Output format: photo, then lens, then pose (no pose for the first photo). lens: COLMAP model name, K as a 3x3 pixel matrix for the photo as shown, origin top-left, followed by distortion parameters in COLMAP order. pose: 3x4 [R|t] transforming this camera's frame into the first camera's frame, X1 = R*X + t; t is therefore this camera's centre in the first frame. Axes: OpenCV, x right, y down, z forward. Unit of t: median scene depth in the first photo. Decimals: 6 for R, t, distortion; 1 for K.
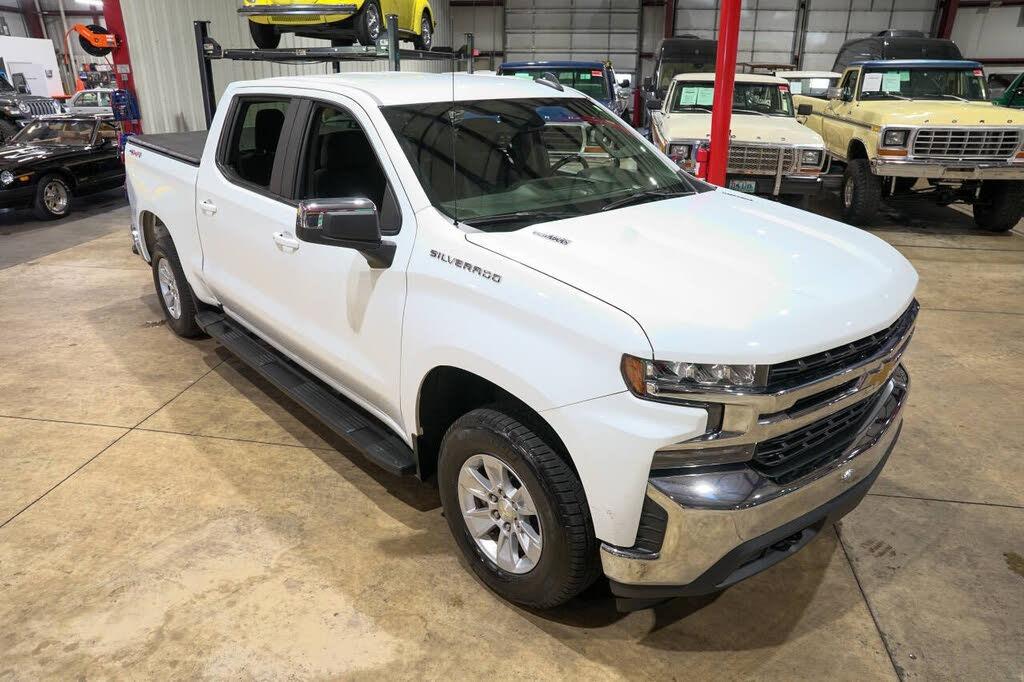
lens RADIAL K [[697.4, 0, 513.0], [0, 697.4, 334.2], [0, 0, 1]] dist [-0.127990, 0.092946]
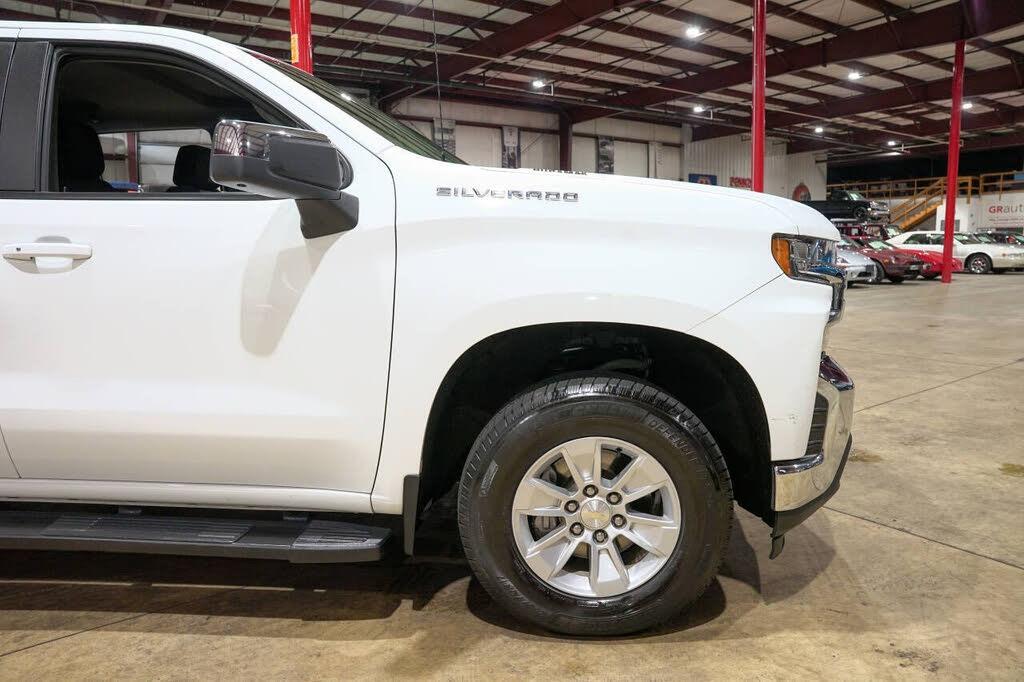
lens RADIAL K [[697.4, 0, 509.1], [0, 697.4, 337.4], [0, 0, 1]] dist [-0.127990, 0.092946]
pose [[0.715822, -0.107048, 0.690028, -0.444635], [0.267642, 0.954772, -0.129528, 0.109875], [-0.644954, 0.277400, 0.712098, 0.361533]]
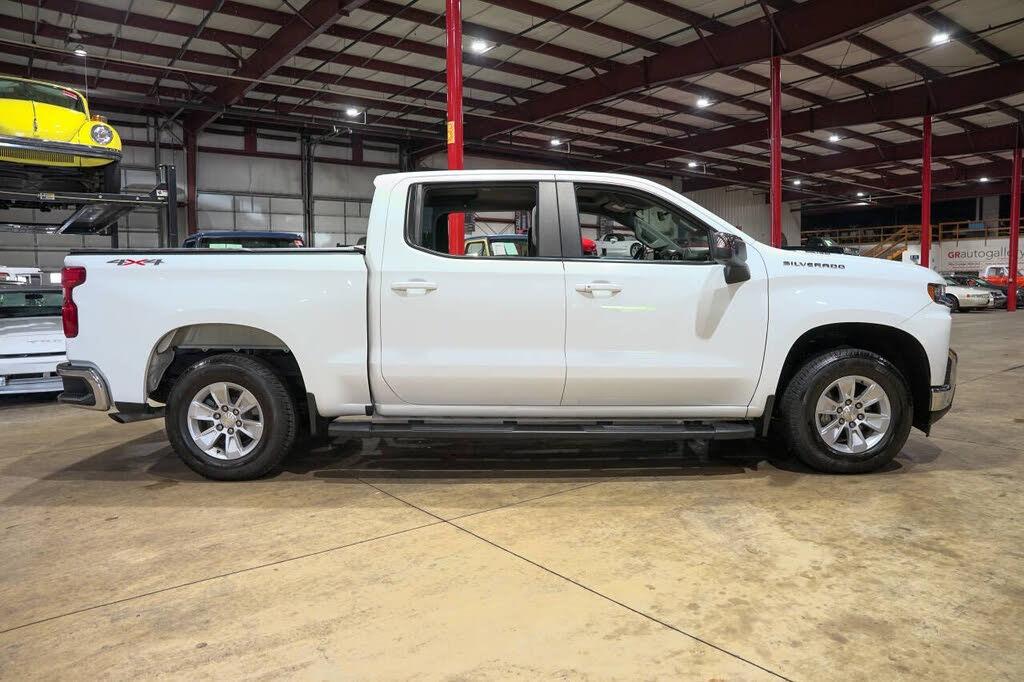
lens RADIAL K [[697.4, 0, 511.4], [0, 697.4, 339.7], [0, 0, 1]] dist [-0.127990, 0.092946]
pose [[0.680826, -0.068058, 0.729277, -1.301274], [0.277673, 0.945333, -0.171005, 0.110128], [-0.677771, 0.318925, 0.662505, 0.332670]]
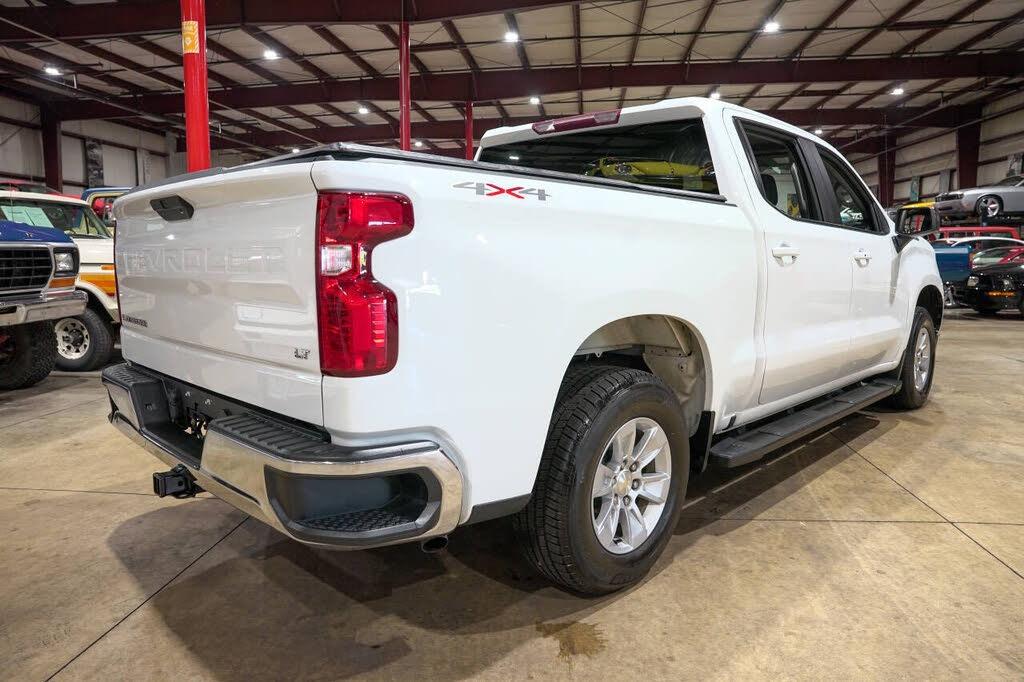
lens RADIAL K [[697.4, 0, 512.3], [0, 697.4, 340.9], [0, 0, 1]] dist [-0.127990, 0.092946]
pose [[-0.050127, -0.132276, 0.989945, -1.441108], [0.366192, 0.919728, 0.141436, -0.381420], [-0.929188, 0.369600, 0.002335, 1.586253]]
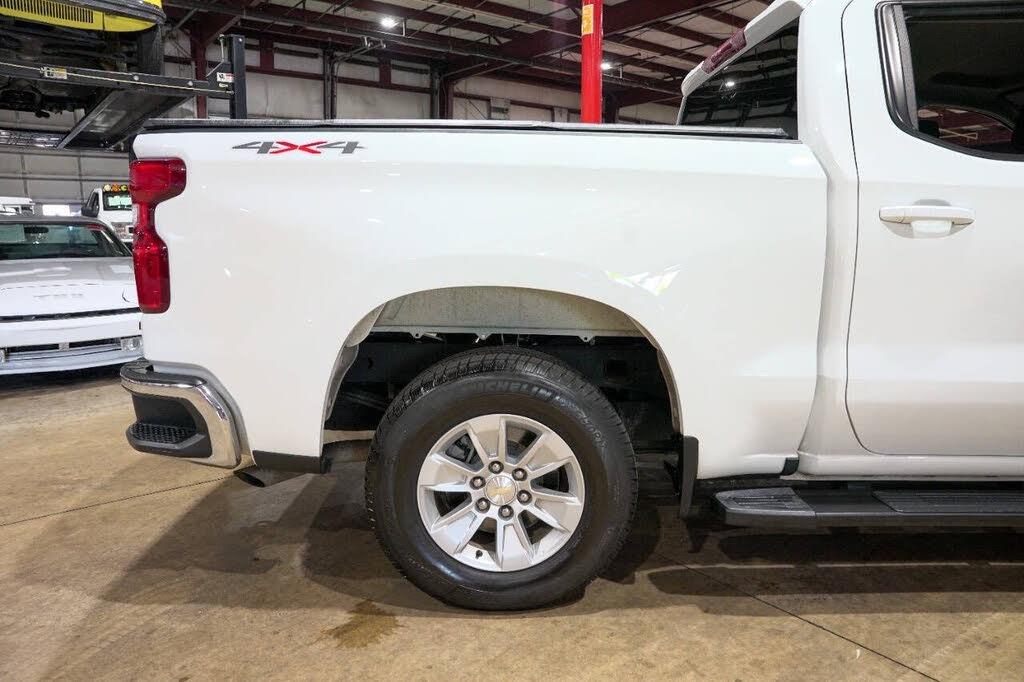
lens RADIAL K [[697.4, 0, 515.3], [0, 697.4, 339.7], [0, 0, 1]] dist [-0.127990, 0.092946]
pose [[0.670357, -0.122184, 0.731910, -1.172028], [0.268784, 0.959351, -0.086026, -0.173078], [-0.691648, 0.254394, 0.675949, 1.094959]]
